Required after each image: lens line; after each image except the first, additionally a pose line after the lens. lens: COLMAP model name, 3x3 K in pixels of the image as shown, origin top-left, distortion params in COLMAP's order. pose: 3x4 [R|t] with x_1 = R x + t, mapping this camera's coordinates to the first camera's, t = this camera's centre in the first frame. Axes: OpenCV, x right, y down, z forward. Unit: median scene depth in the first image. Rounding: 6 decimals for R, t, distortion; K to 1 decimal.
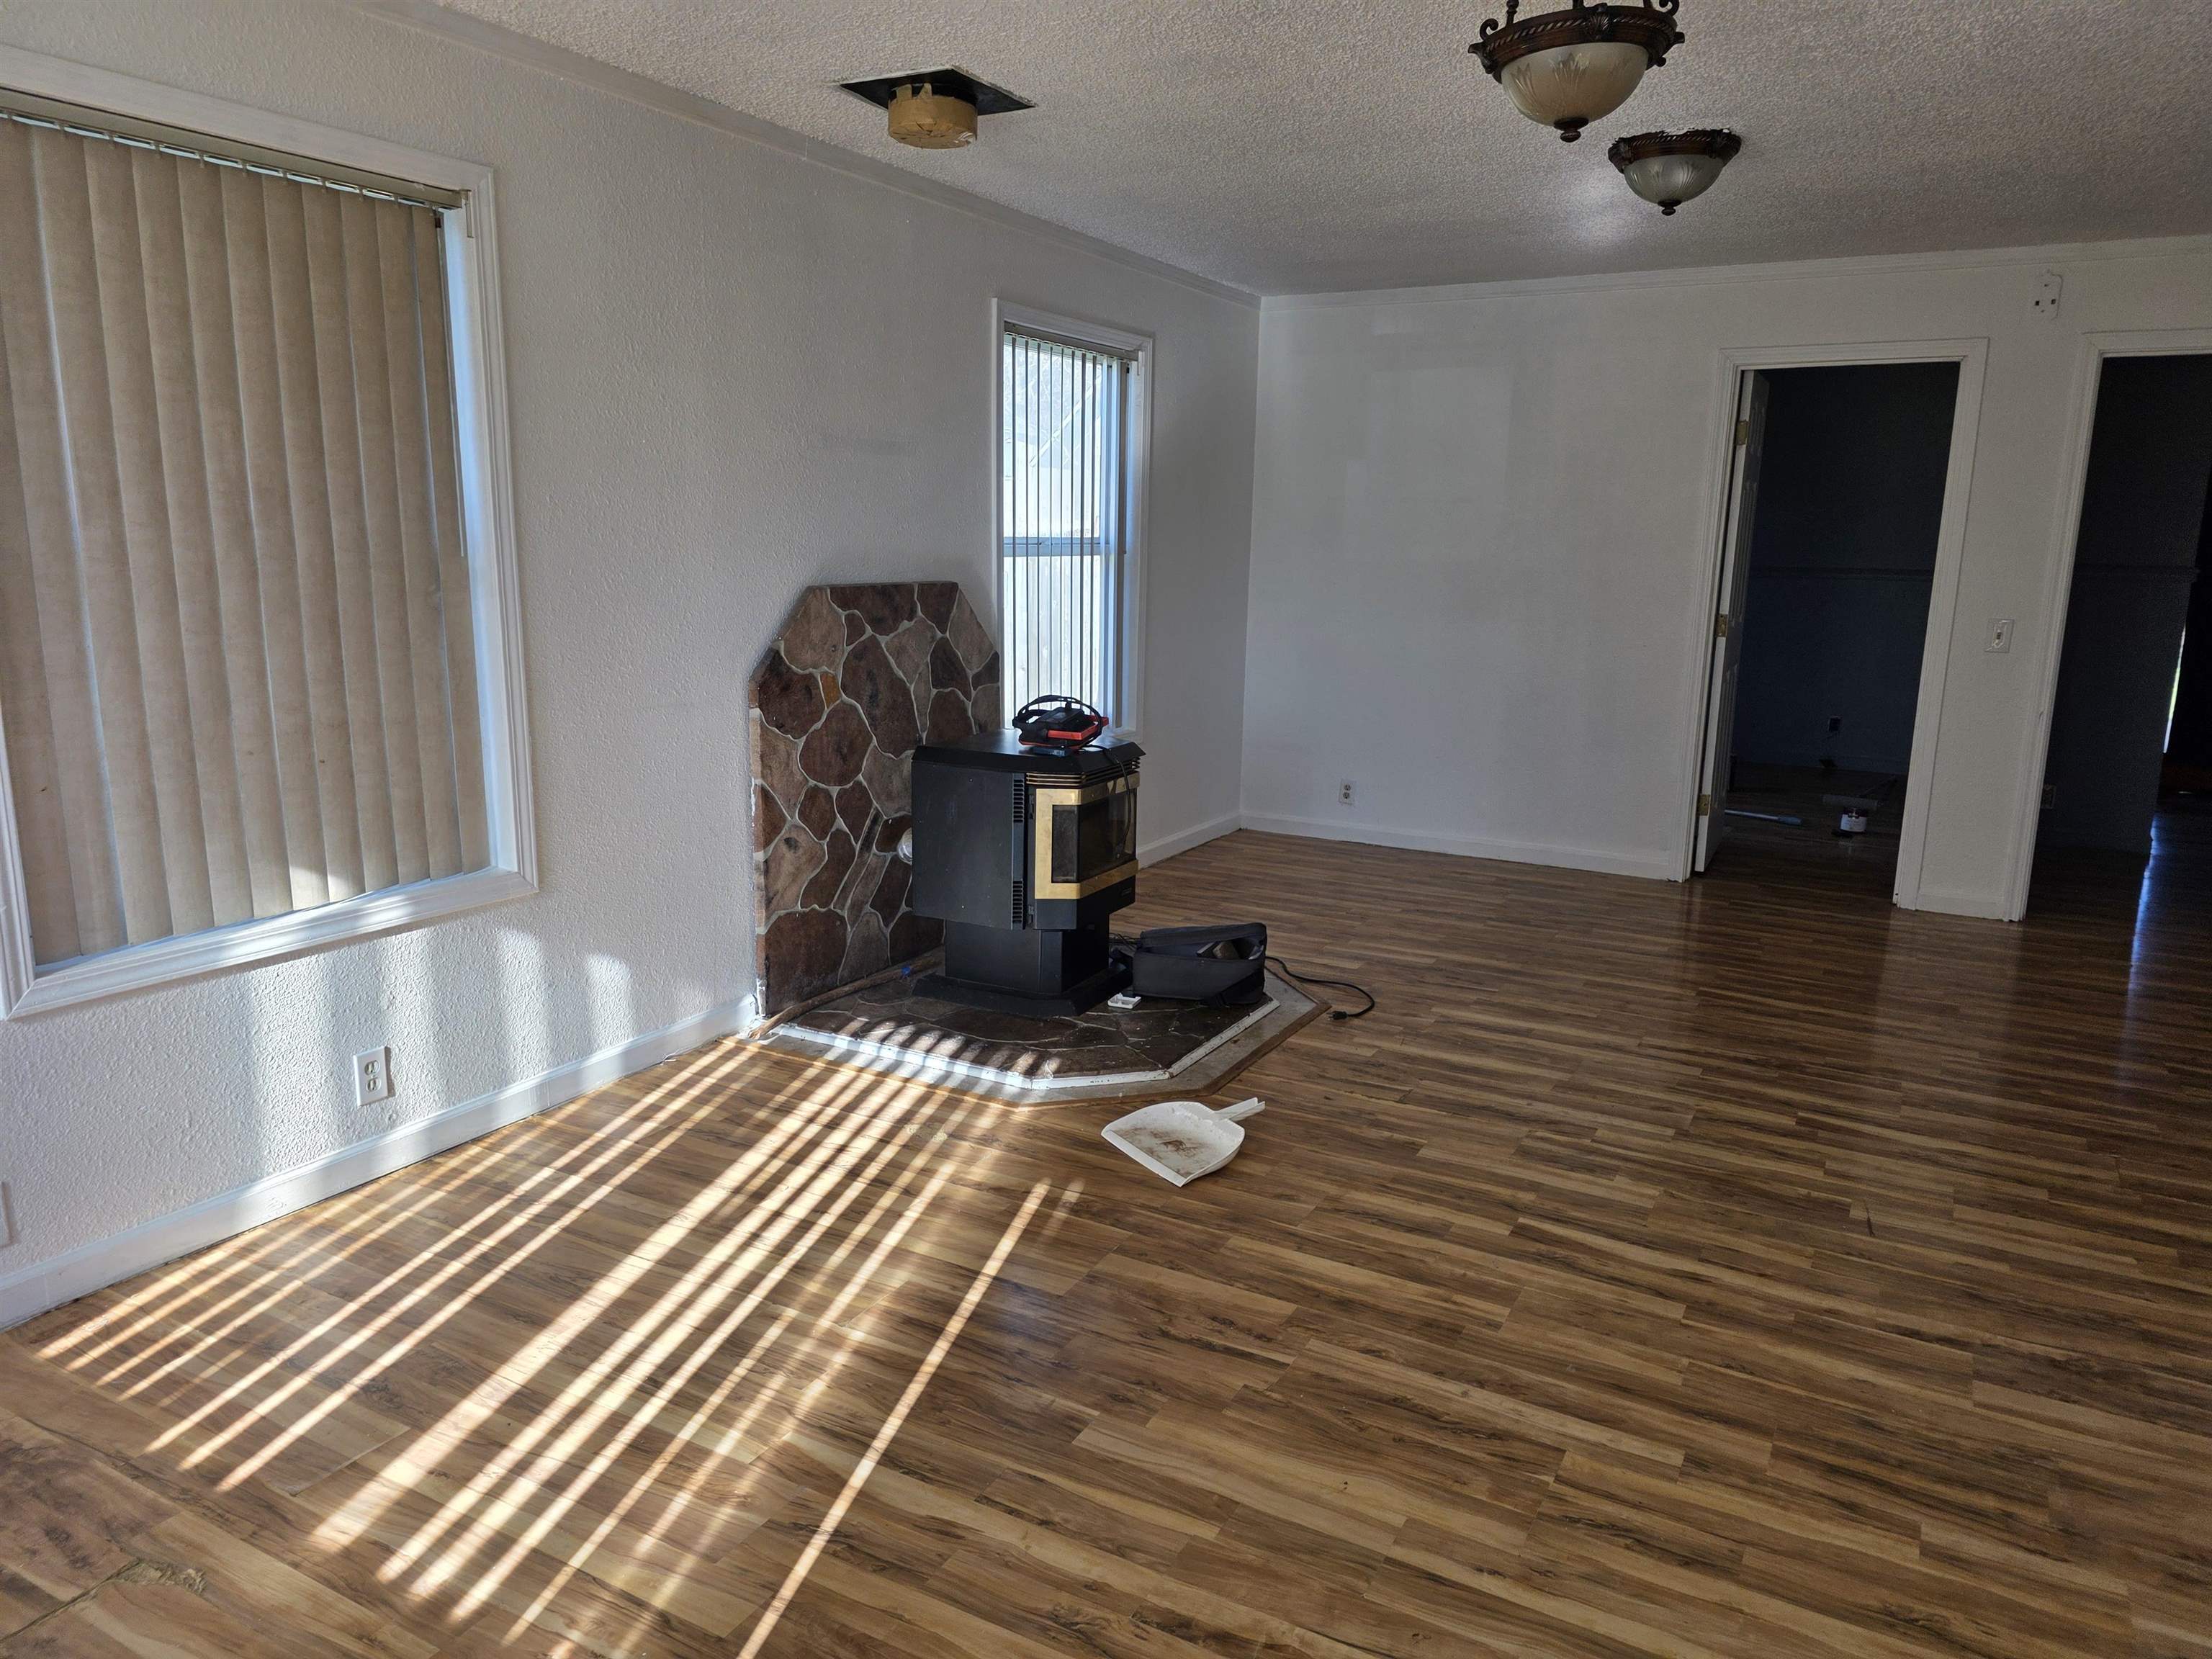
lens RADIAL K [[1554.2, 0, 1106.6], [0, 1554.2, 828.5], [0, 0, 1]] dist [0.073841, -0.087848]
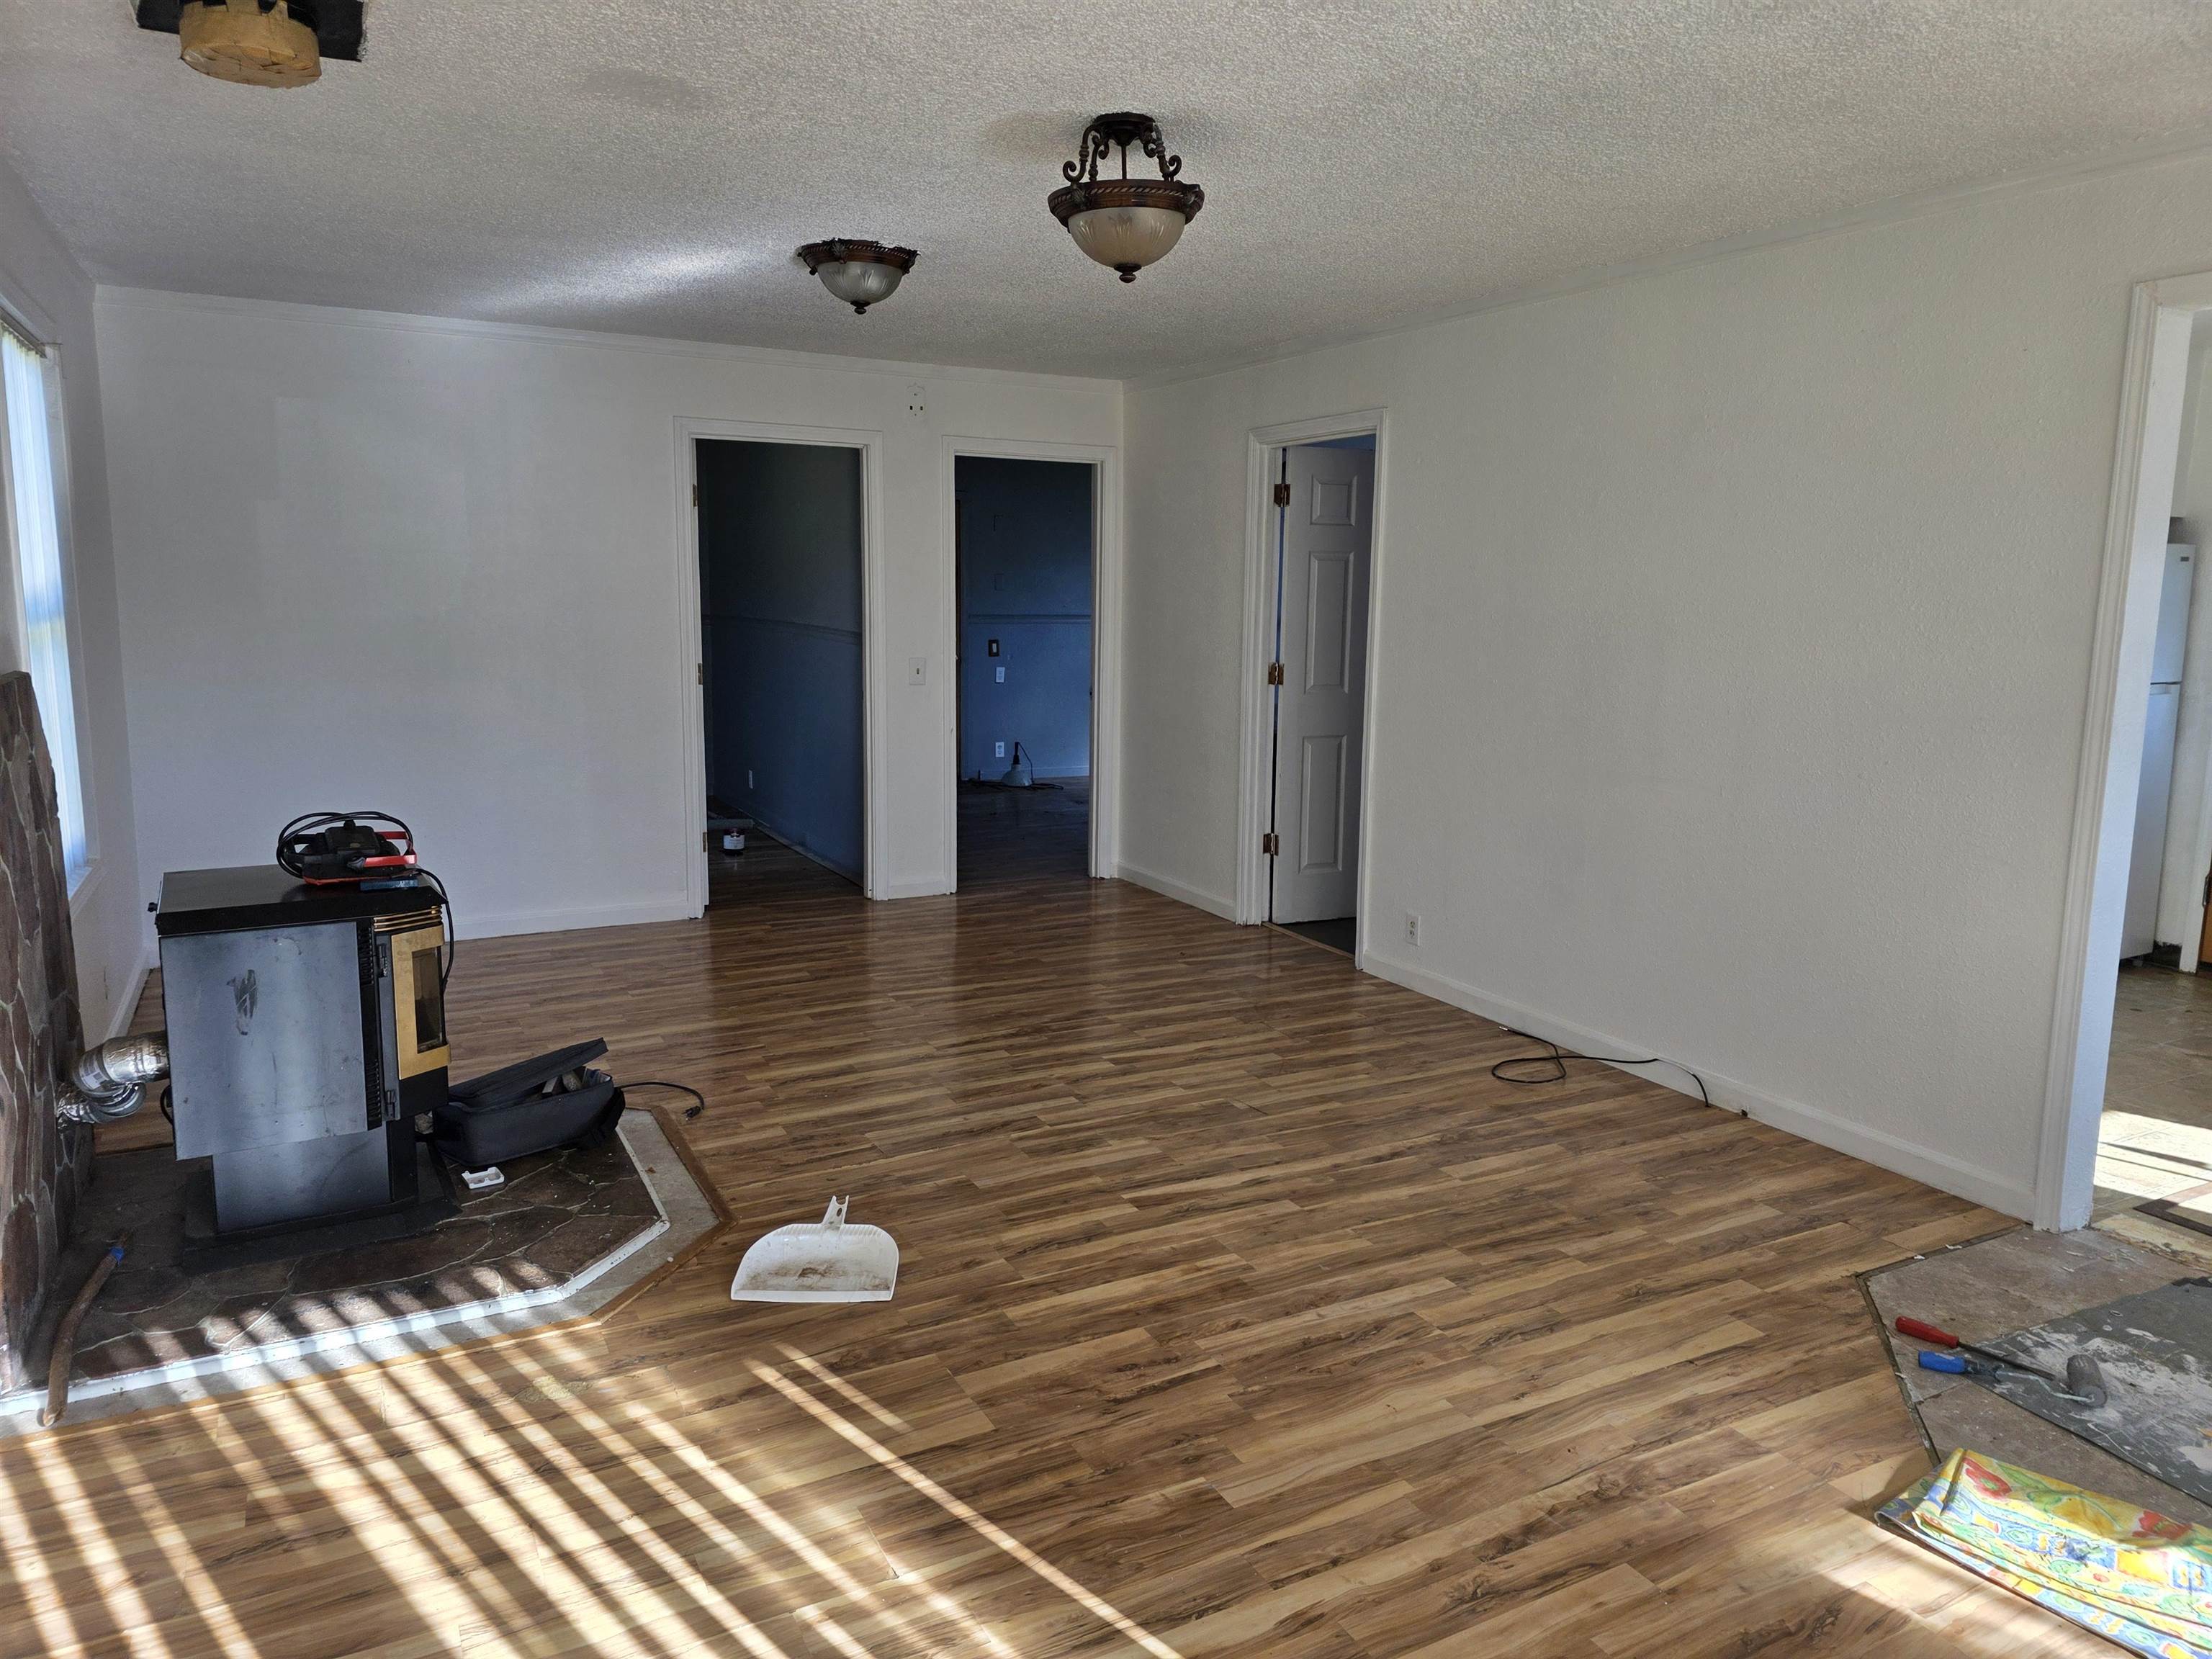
lens RADIAL K [[1554.2, 0, 1106.6], [0, 1554.2, 828.5], [0, 0, 1]] dist [0.073841, -0.087848]
pose [[0.513172, -0.148247, 0.845386, -0.589596], [0.163446, 0.983825, 0.073308, -0.090978], [-0.842580, 0.100555, 0.529101, 0.327816]]
